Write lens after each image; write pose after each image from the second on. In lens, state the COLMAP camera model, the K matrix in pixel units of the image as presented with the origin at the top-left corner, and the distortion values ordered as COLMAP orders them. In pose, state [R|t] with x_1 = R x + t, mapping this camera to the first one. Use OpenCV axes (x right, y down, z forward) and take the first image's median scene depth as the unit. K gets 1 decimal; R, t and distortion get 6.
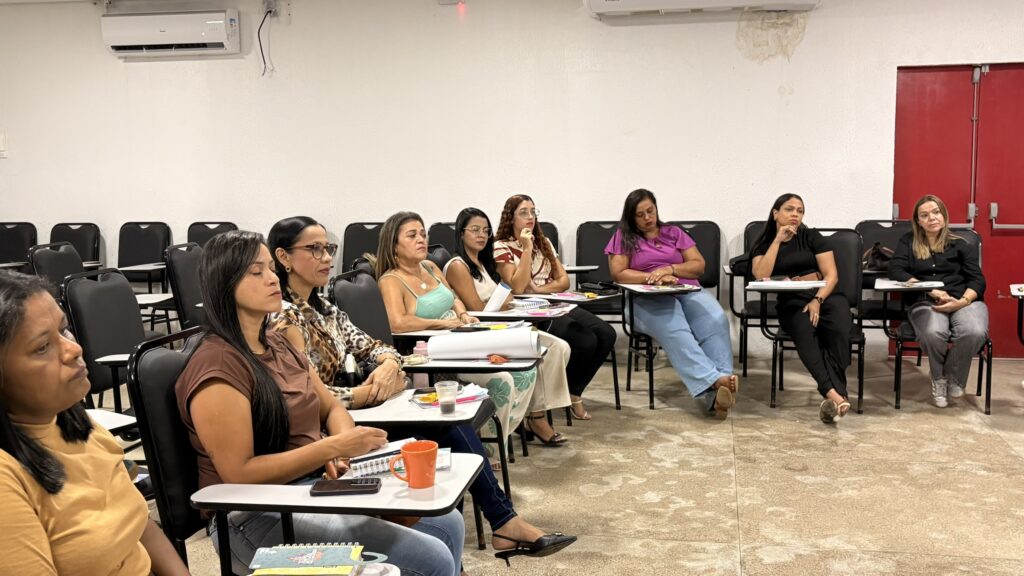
lens RADIAL K [[1093.2, 0, 512.3], [0, 1093.2, 296.0], [0, 0, 1]] dist [0.038764, 0.000000]
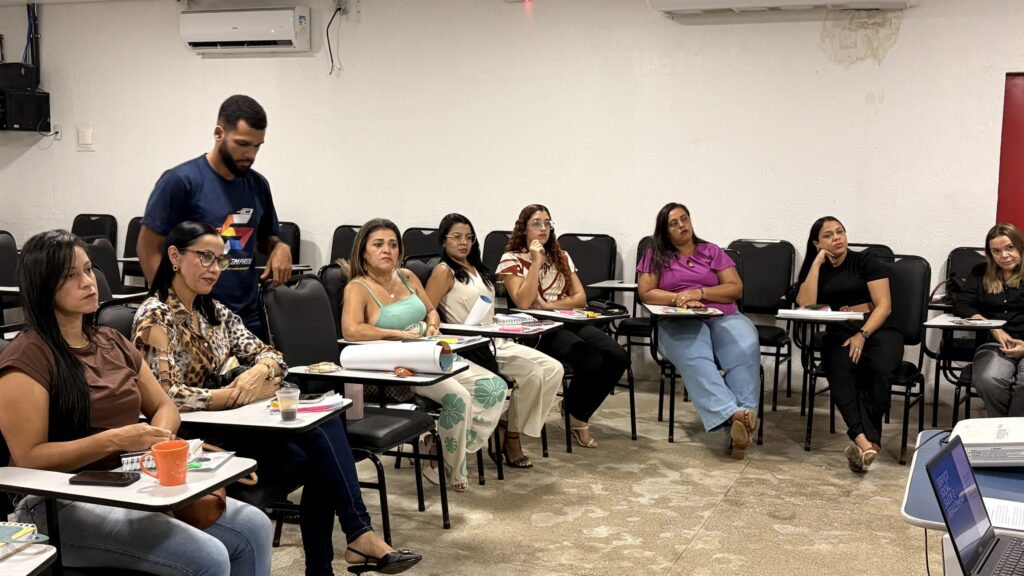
lens RADIAL K [[1213.9, 0, 512.2], [0, 1213.9, 284.6], [0, 0, 1]] dist [0.054338, 0.000000]
pose [[0.978300, 0.047998, -0.201555, 0.203739], [-0.052236, 0.998511, -0.015754, -0.005895], [0.200499, 0.025940, 0.979350, -0.032915]]
